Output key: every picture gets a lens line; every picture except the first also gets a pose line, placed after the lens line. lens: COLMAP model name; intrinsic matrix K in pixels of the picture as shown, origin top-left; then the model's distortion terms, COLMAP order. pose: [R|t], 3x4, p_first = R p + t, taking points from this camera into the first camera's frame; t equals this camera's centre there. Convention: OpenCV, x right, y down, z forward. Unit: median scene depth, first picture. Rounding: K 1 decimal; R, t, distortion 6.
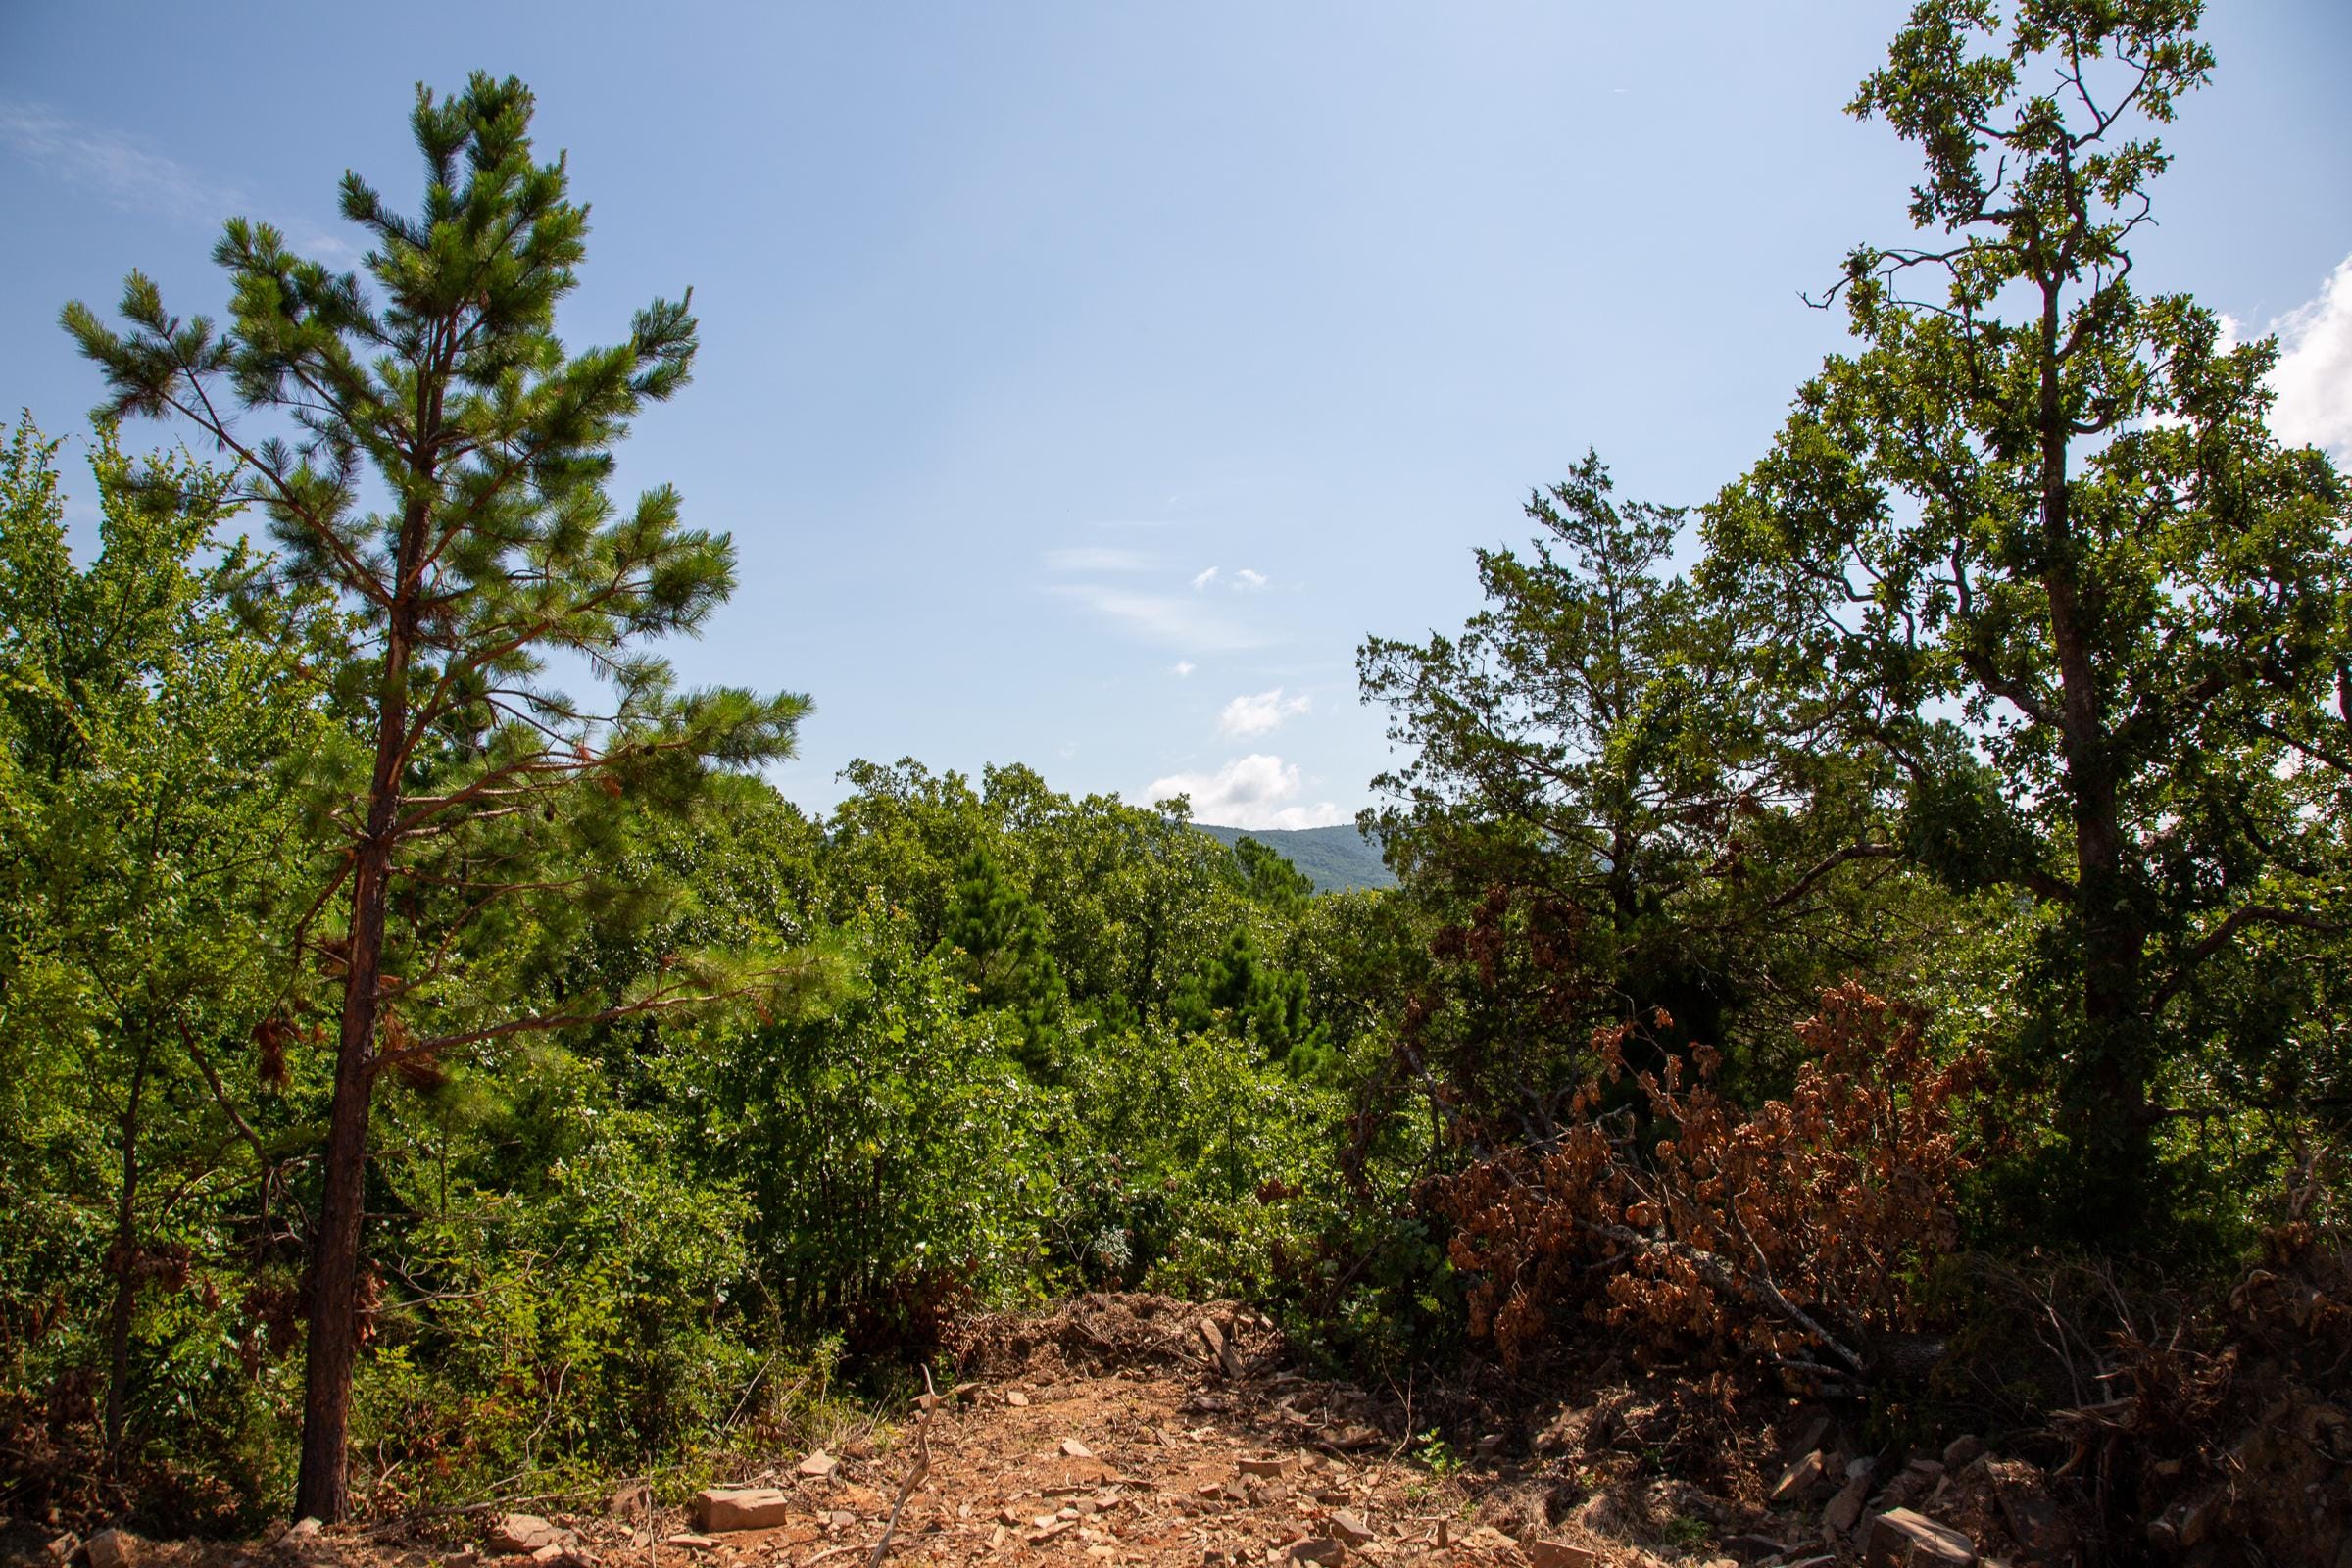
lens RADIAL K [[1627.3, 0, 1176.0], [0, 1627.3, 784.0], [0, 0, 1]] dist [-0.132481, 0.087986]
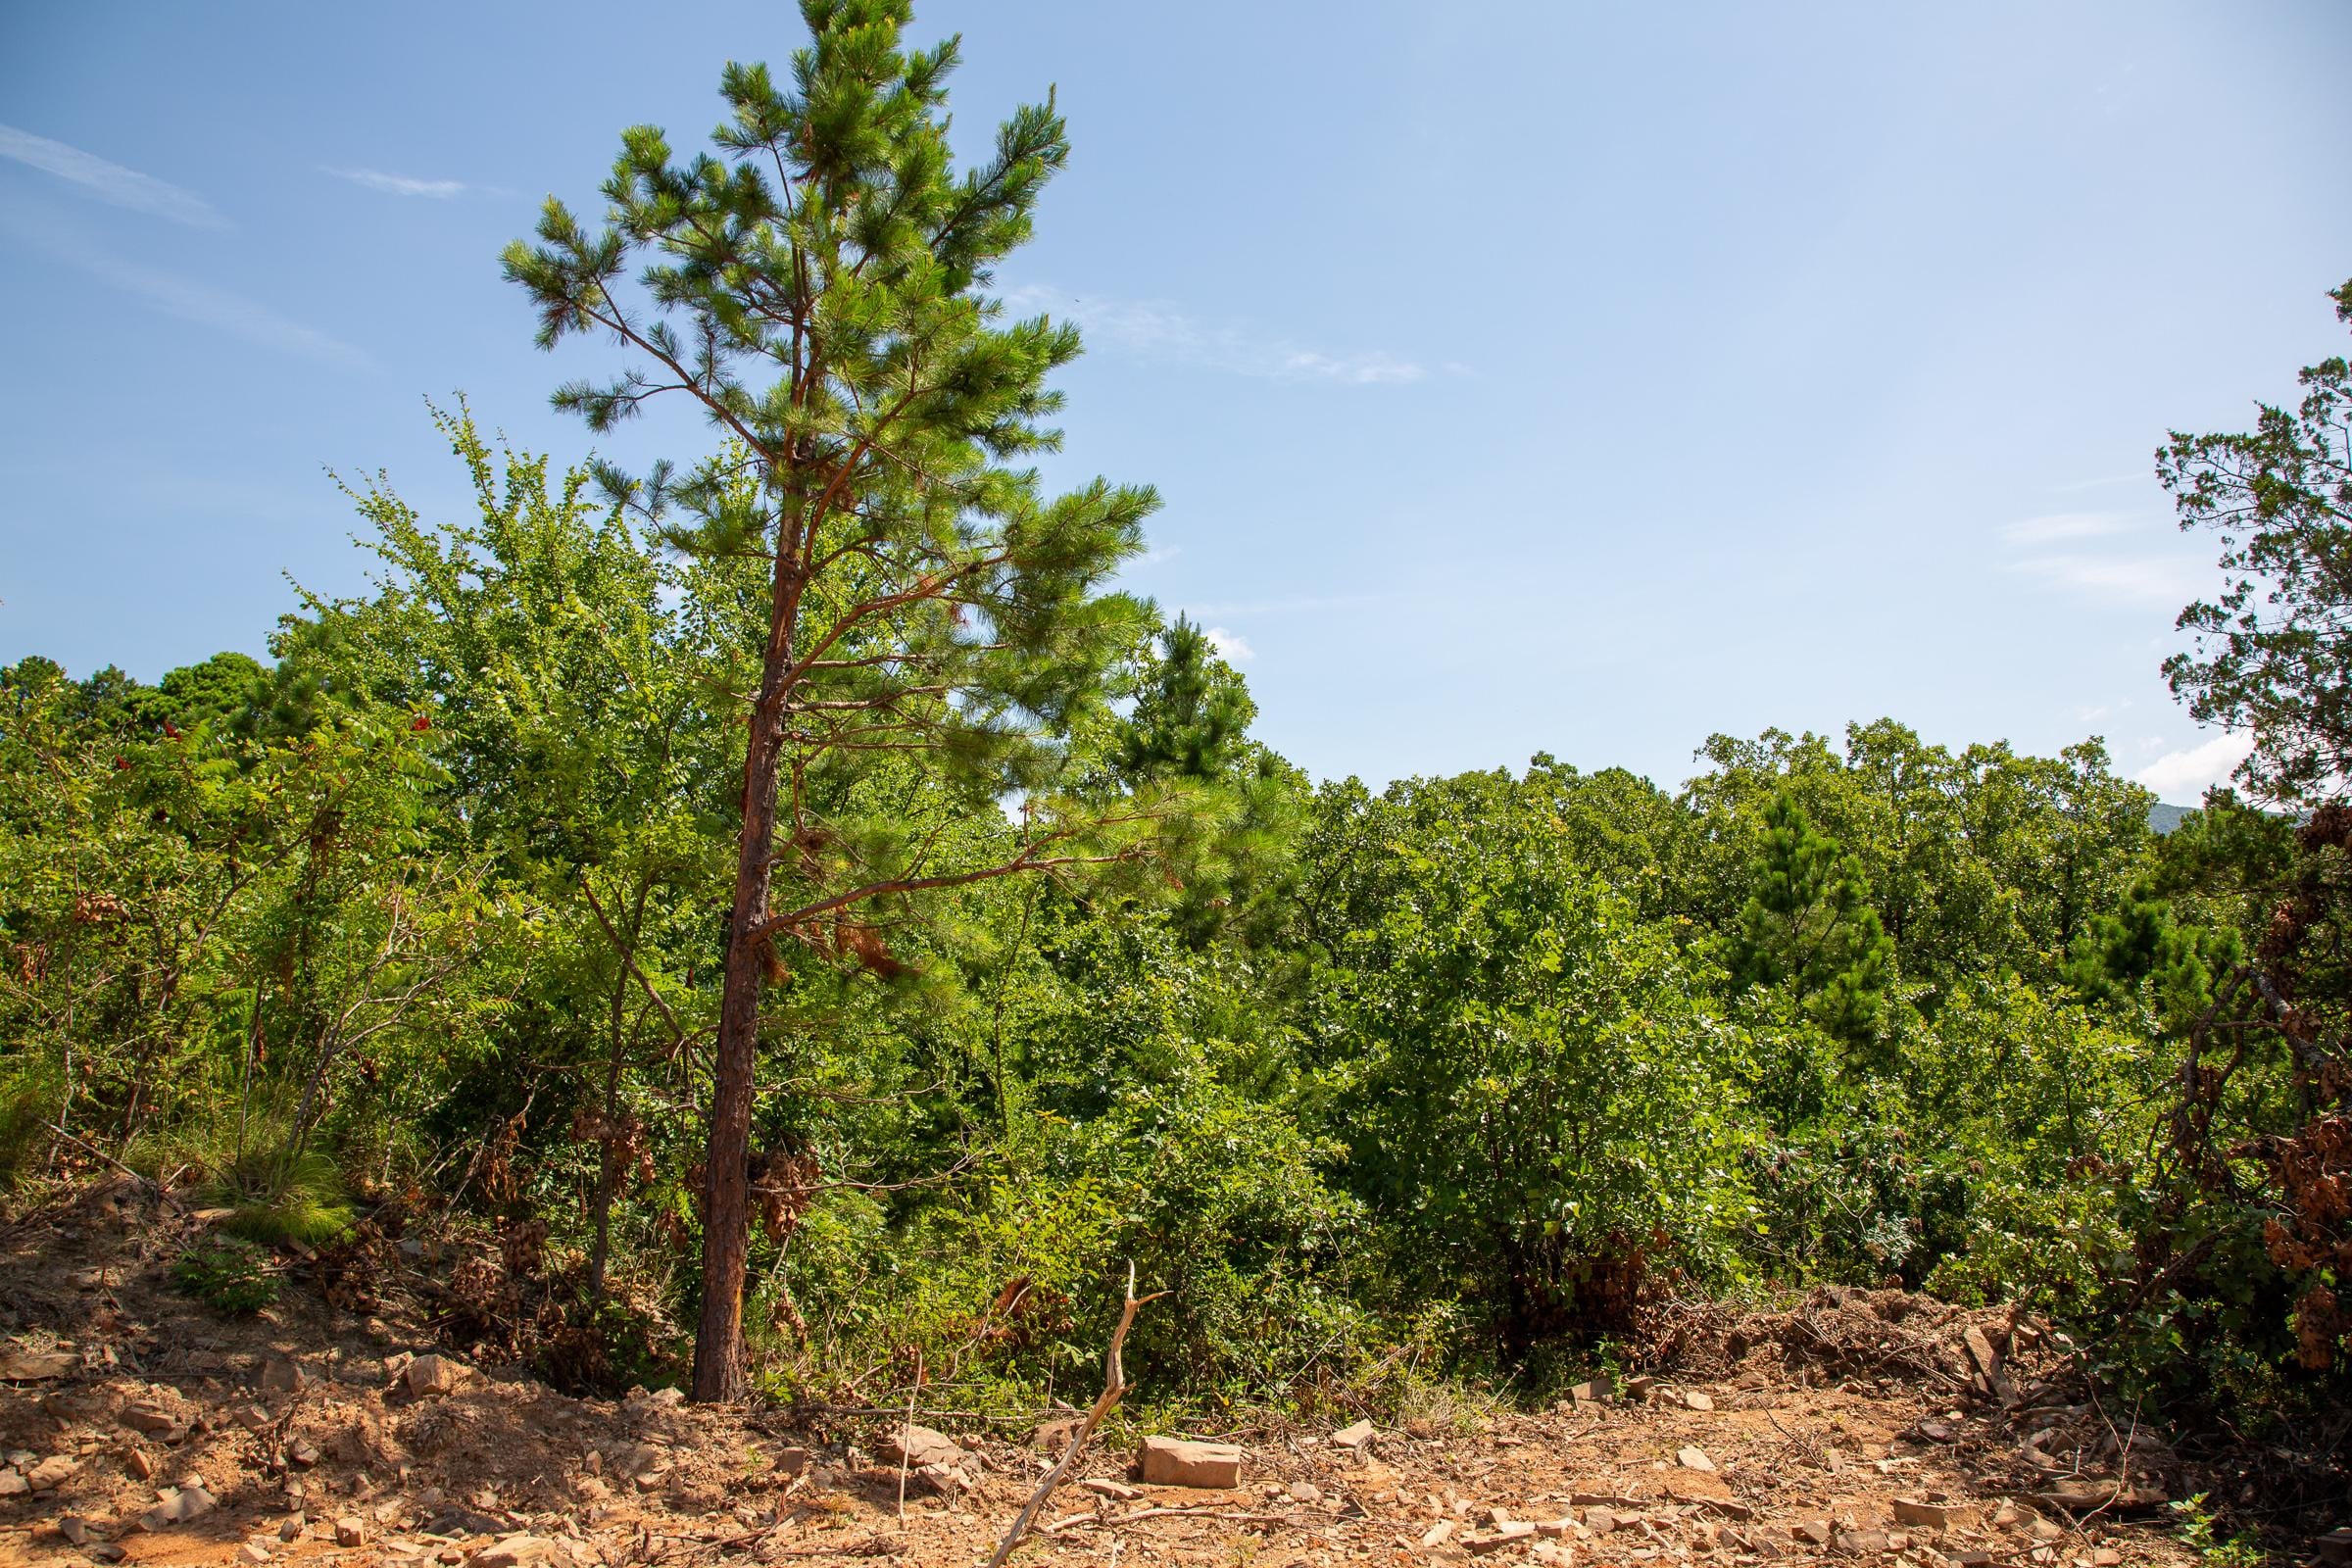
lens RADIAL K [[1627.3, 0, 1176.0], [0, 1627.3, 784.0], [0, 0, 1]] dist [-0.132481, 0.087986]
pose [[0.836948, -0.078585, -0.541610, 0.123593], [0.070661, 0.996870, -0.035449, 0.070797], [0.542701, -0.008601, 0.839882, 0.157710]]
